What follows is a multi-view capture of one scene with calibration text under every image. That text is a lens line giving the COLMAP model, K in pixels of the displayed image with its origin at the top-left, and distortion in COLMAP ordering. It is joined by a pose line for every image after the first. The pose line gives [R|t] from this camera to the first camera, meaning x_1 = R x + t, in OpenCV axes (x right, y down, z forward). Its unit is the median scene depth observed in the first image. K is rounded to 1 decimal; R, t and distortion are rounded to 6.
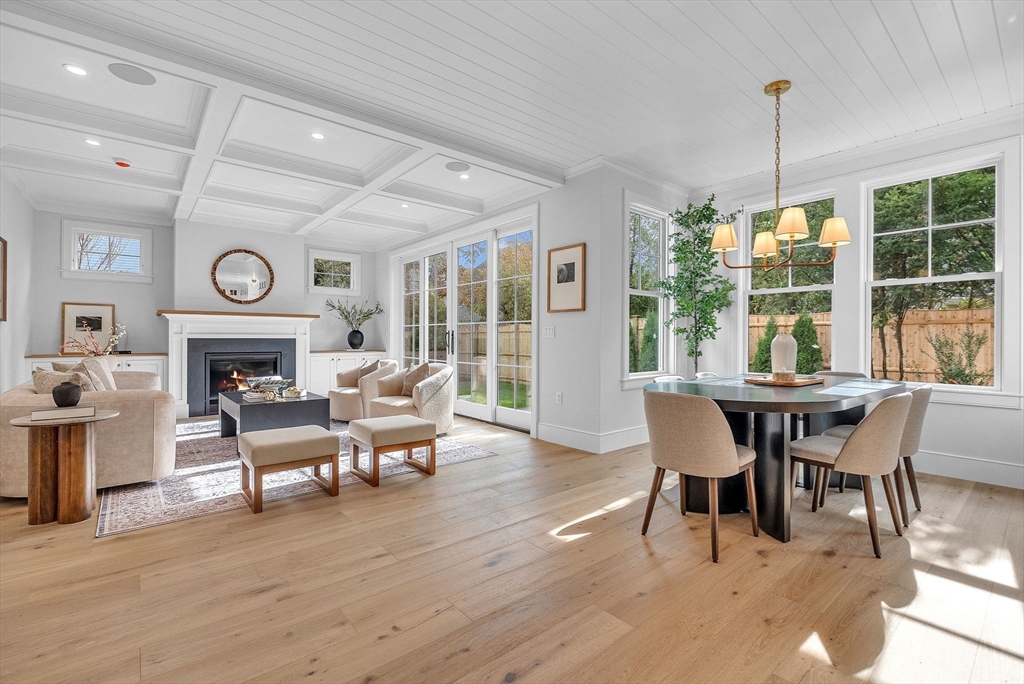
lens RADIAL K [[456.9, 0, 512.4], [0, 456.9, 338.8], [0, 0, 1]] dist [-0.001904, -0.000154]
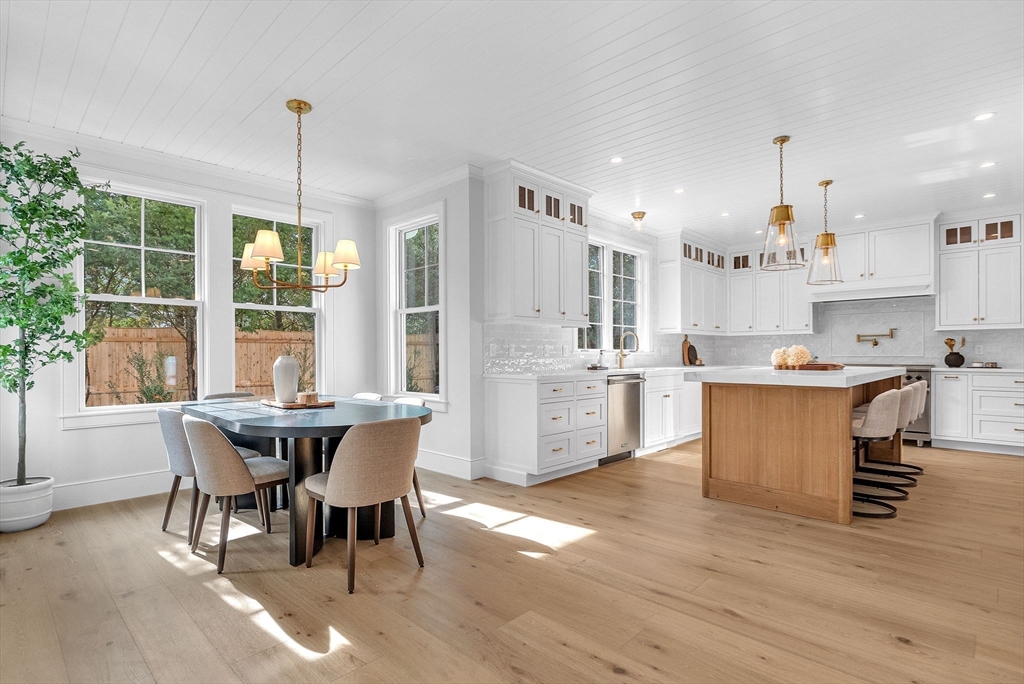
lens RADIAL K [[505.5, 0, 509.4], [0, 505.5, 350.5], [0, 0, 1]] dist [0.000841, 0.000249]
pose [[-0.113892, 0.008079, 0.993460, -0.609543], [0.002929, 0.999965, -0.007797, -0.015899], [-0.993489, 0.002022, -0.113912, 0.712370]]
